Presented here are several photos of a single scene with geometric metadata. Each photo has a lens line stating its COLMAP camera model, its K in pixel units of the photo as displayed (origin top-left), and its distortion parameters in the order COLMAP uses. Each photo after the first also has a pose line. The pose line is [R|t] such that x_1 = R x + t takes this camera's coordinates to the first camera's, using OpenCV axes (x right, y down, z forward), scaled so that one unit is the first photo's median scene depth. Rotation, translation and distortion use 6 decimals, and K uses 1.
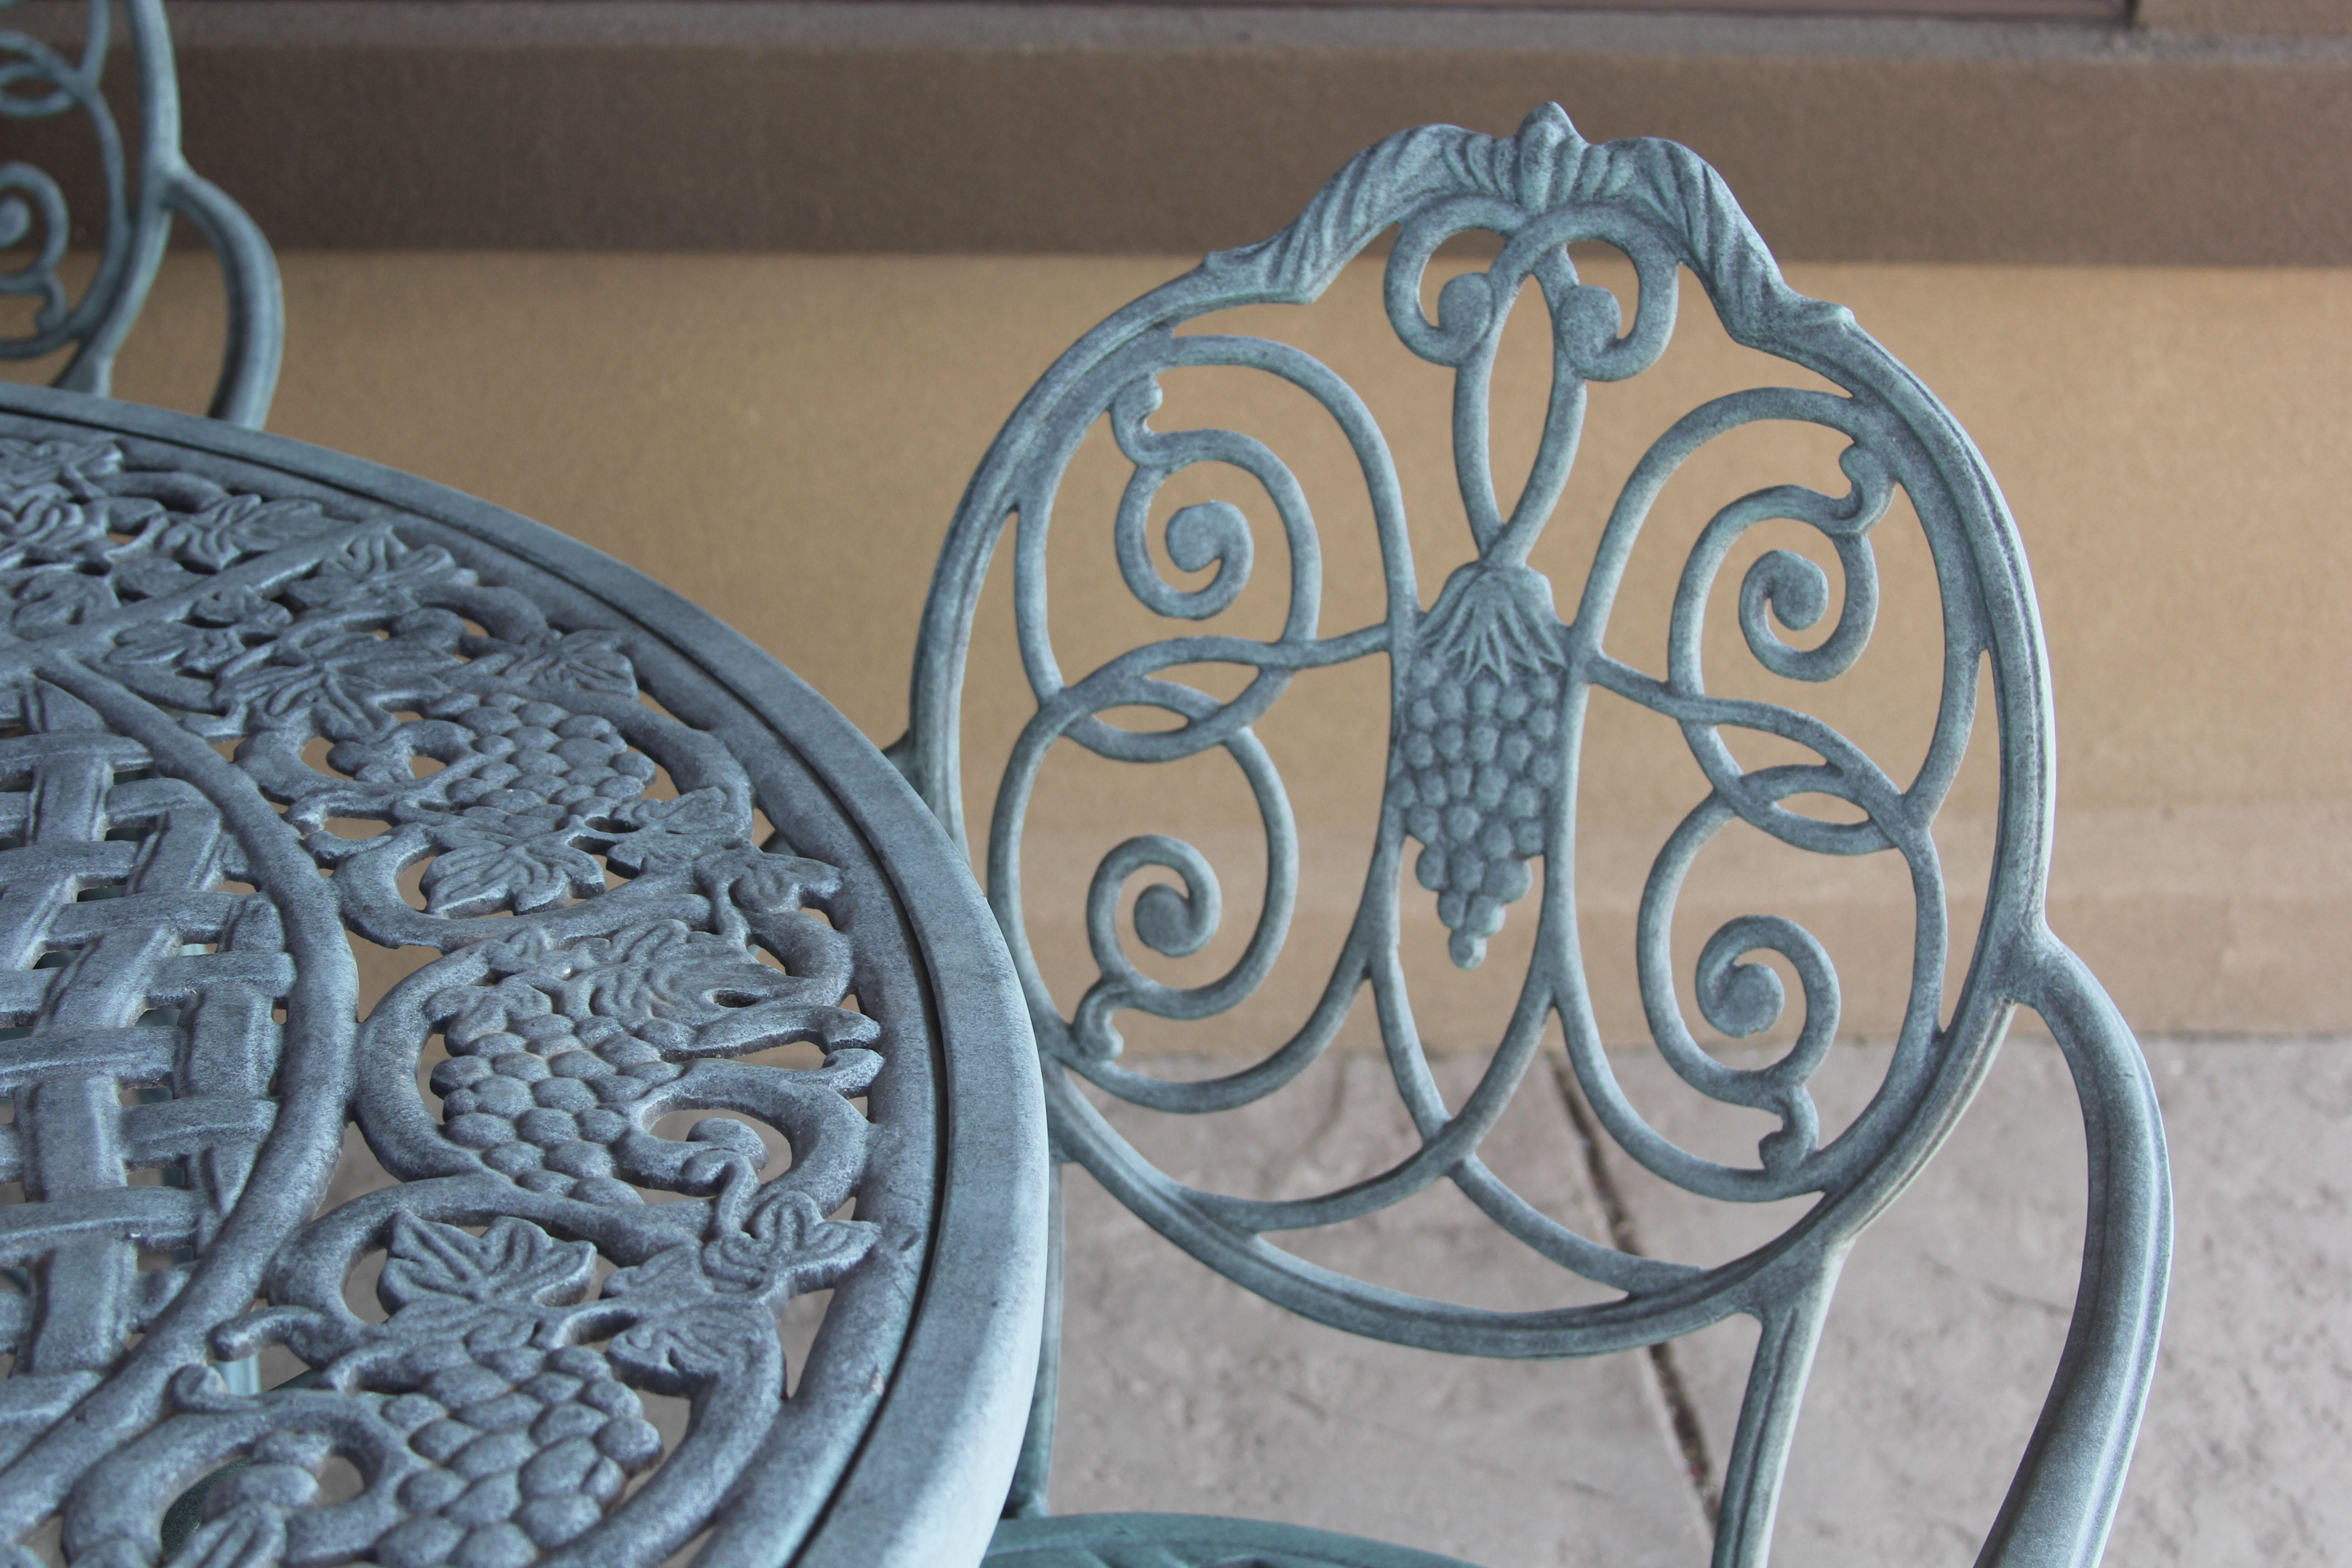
lens RADIAL K [[3889.7, 0, 1140.7], [0, 3889.7, 844.3], [0, 0, 1]] dist [-0.090829, 0.143248]
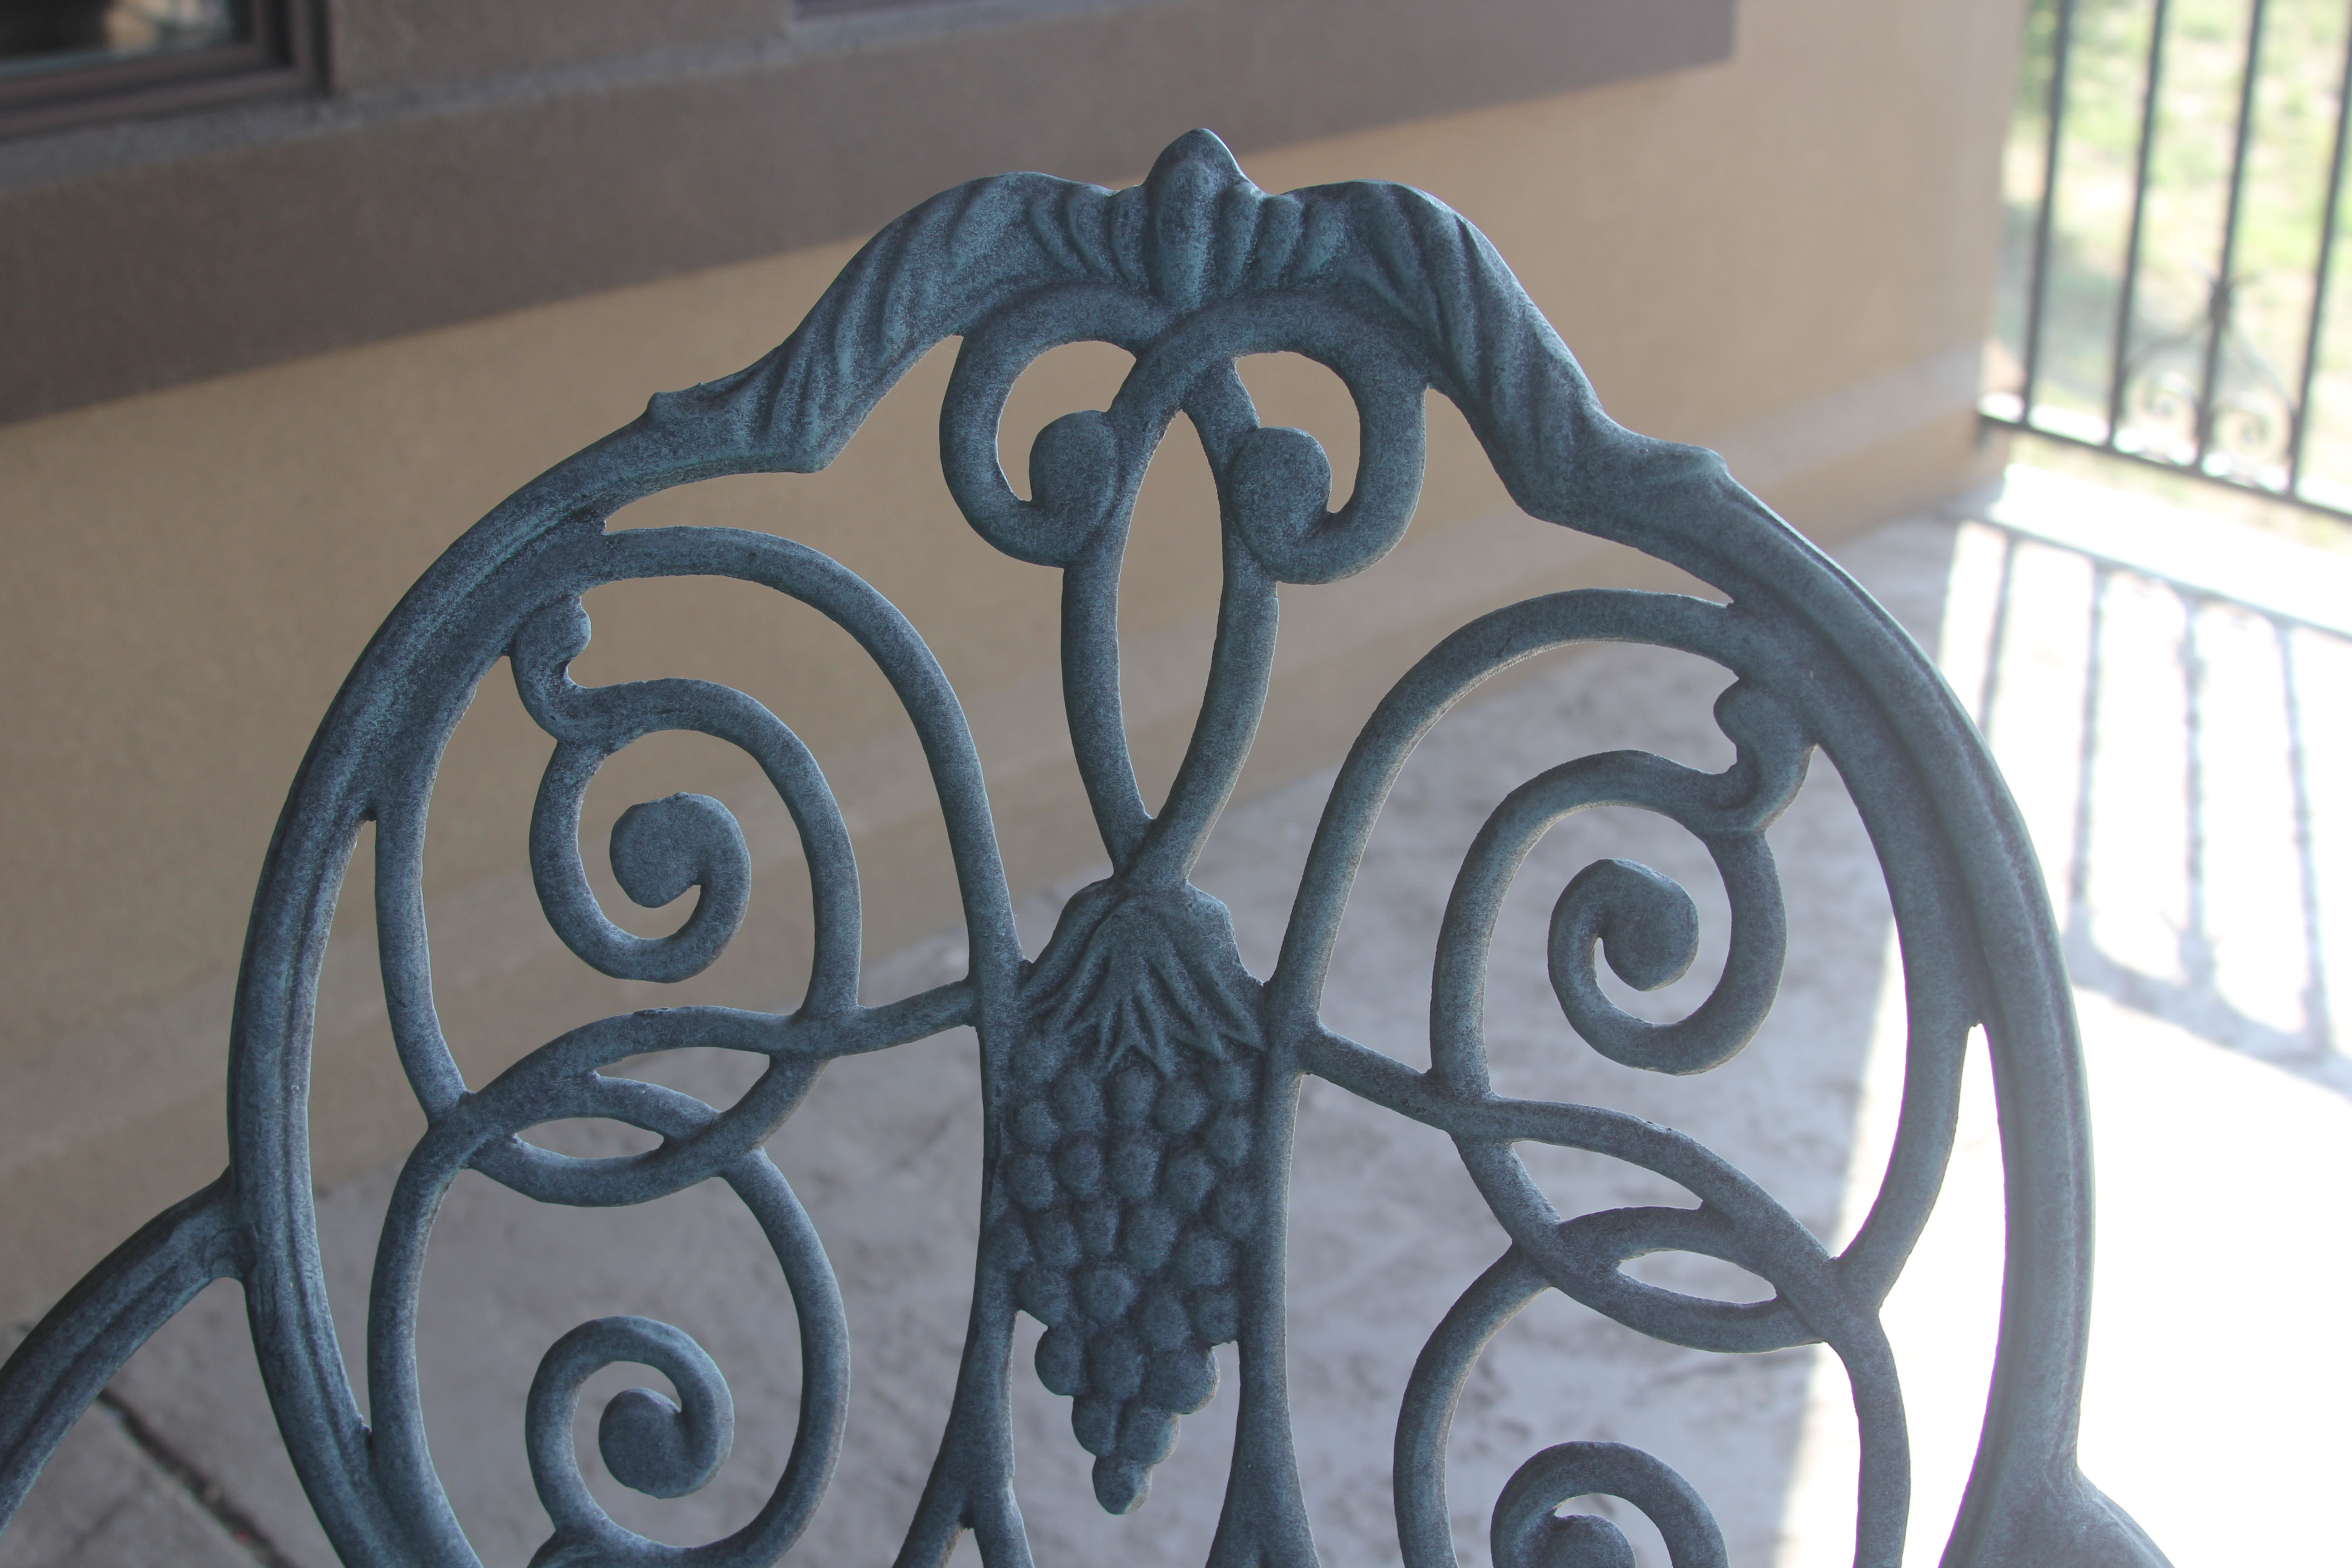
lens RADIAL K [[2912.3, 0, 1153.6], [0, 2912.3, 808.1], [0, 0, 1]] dist [-0.182059, 0.120828]
pose [[0.994014, -0.043870, 0.100059, 0.047595], [0.044660, 0.998986, -0.005665, -0.081441], [-0.099709, 0.010100, 0.994965, 0.542454]]
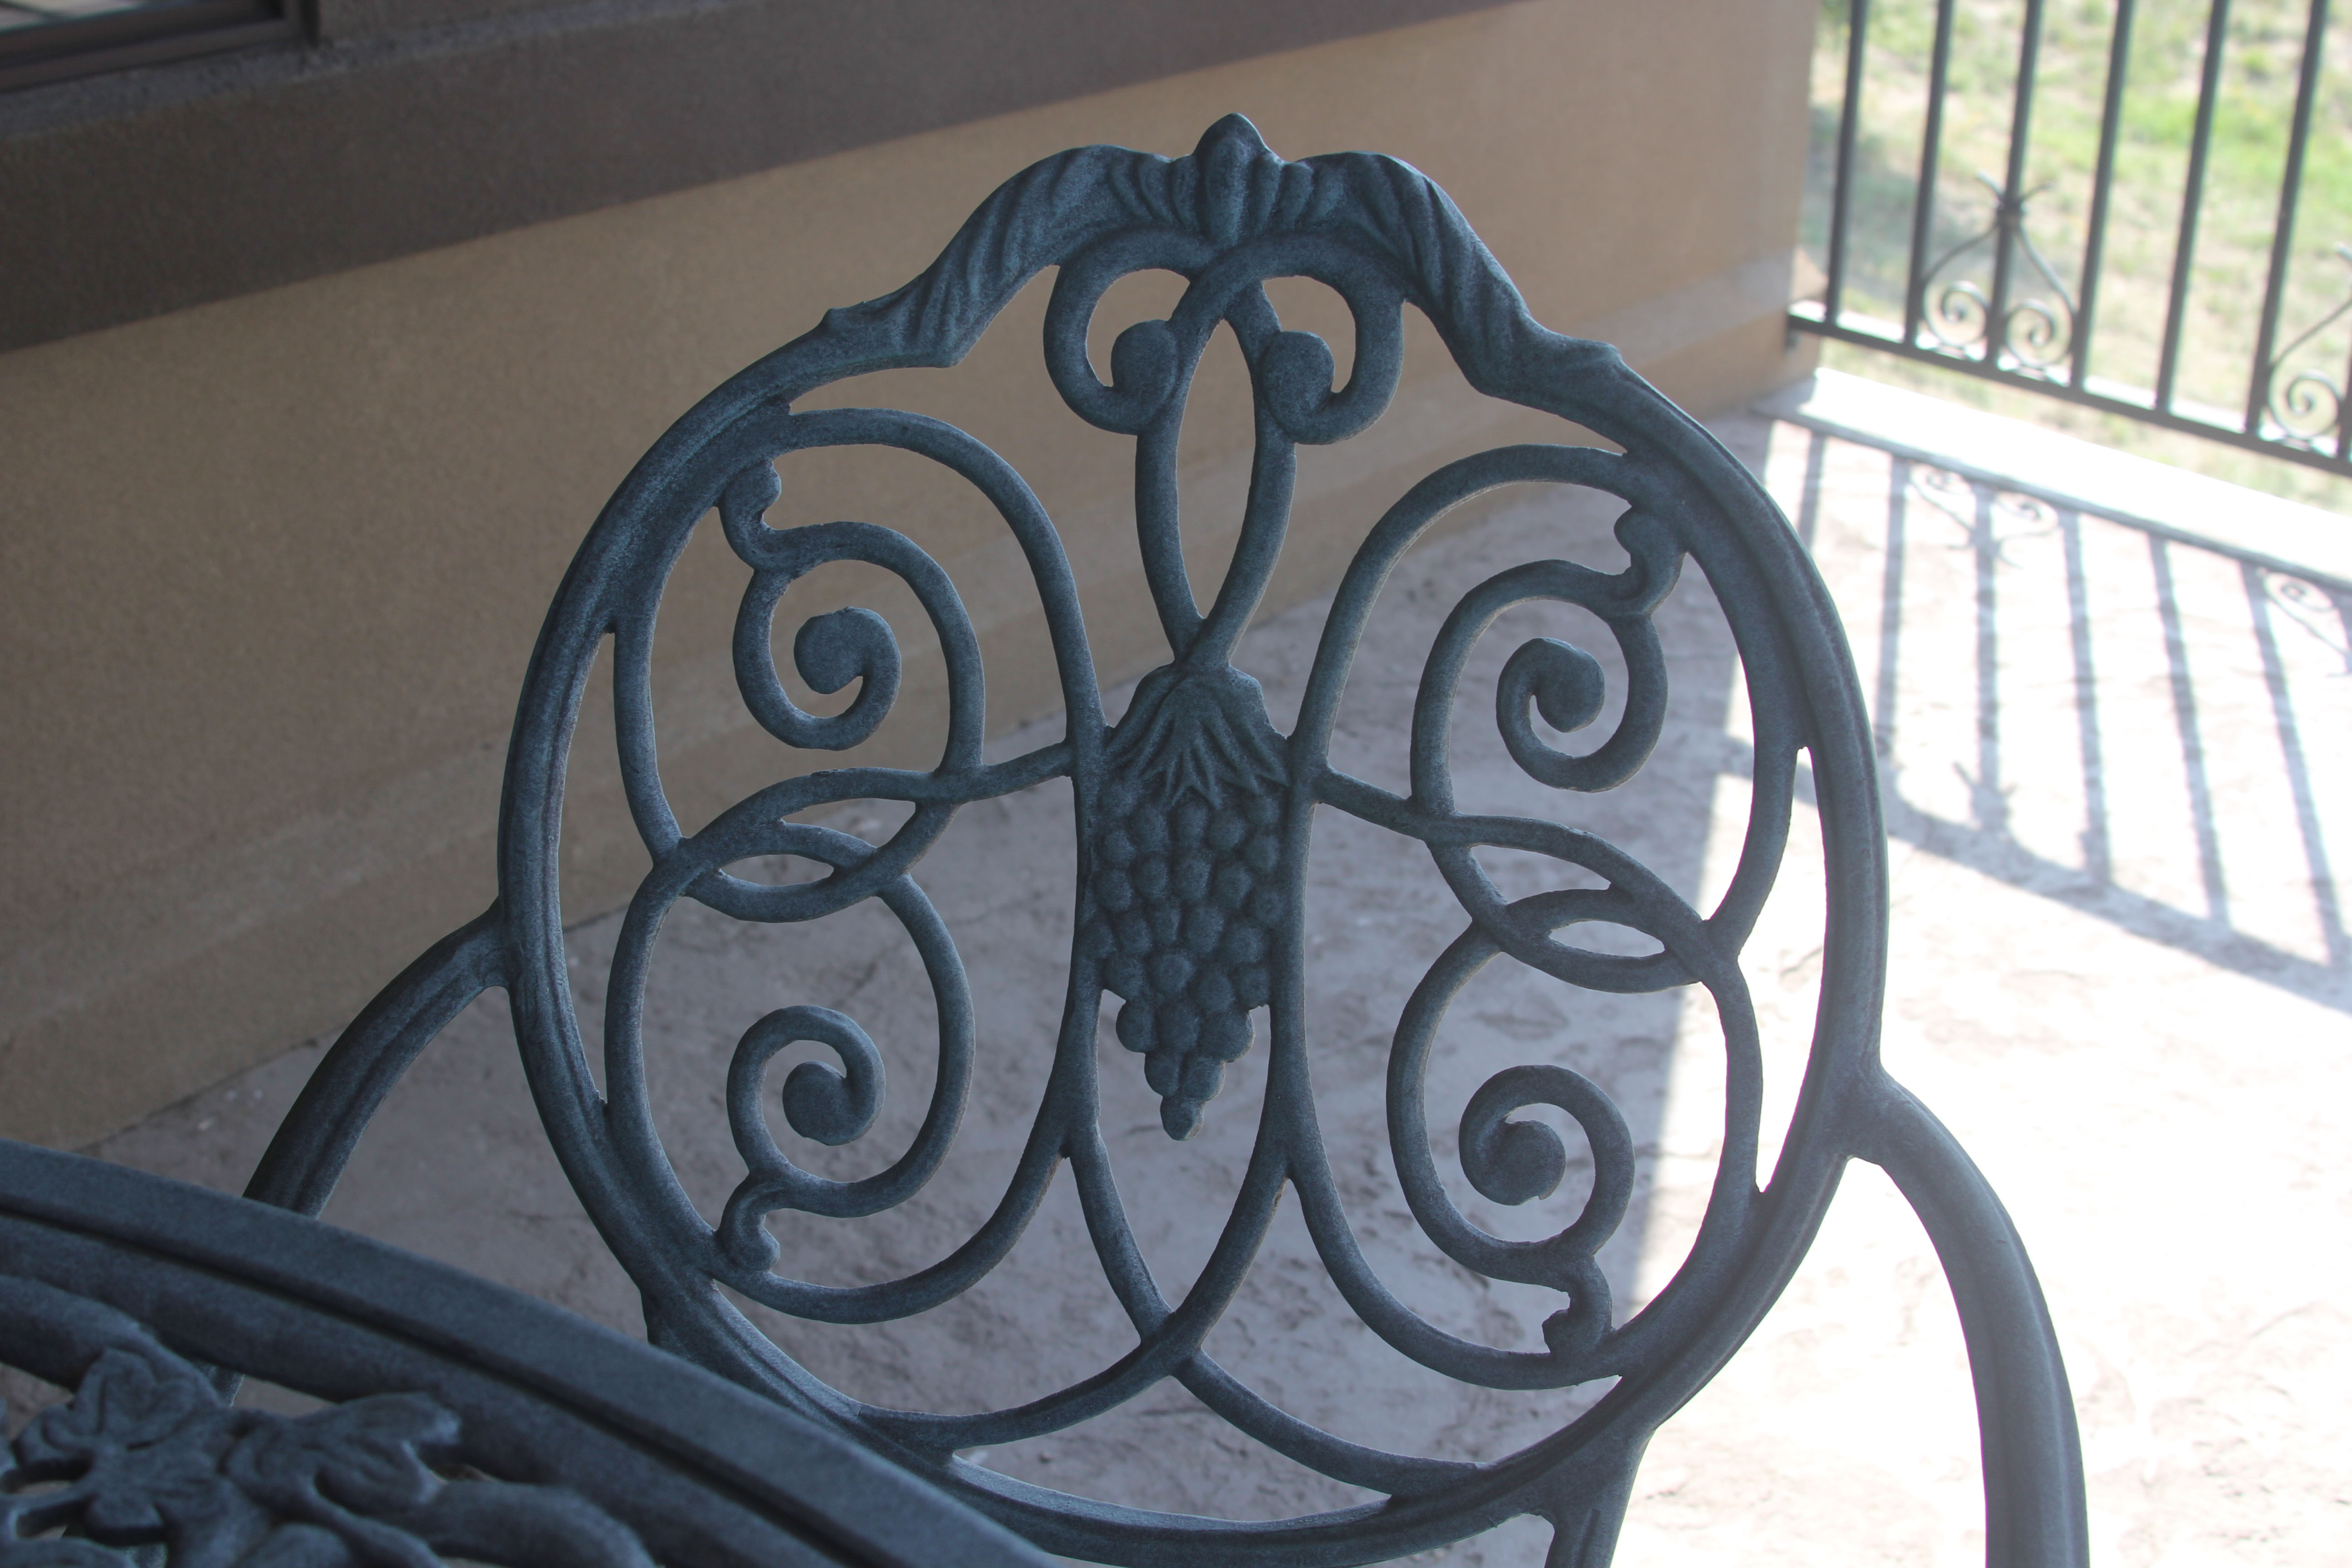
lens RADIAL K [[2963.9, 0, 1154.1], [0, 2963.9, 826.4], [0, 0, 1]] dist [-0.177066, 0.128637]
pose [[0.984103, -0.066775, 0.164566, -0.025210], [0.062454, 0.997557, 0.031298, -0.058359], [-0.166254, -0.020523, 0.985869, 0.371082]]
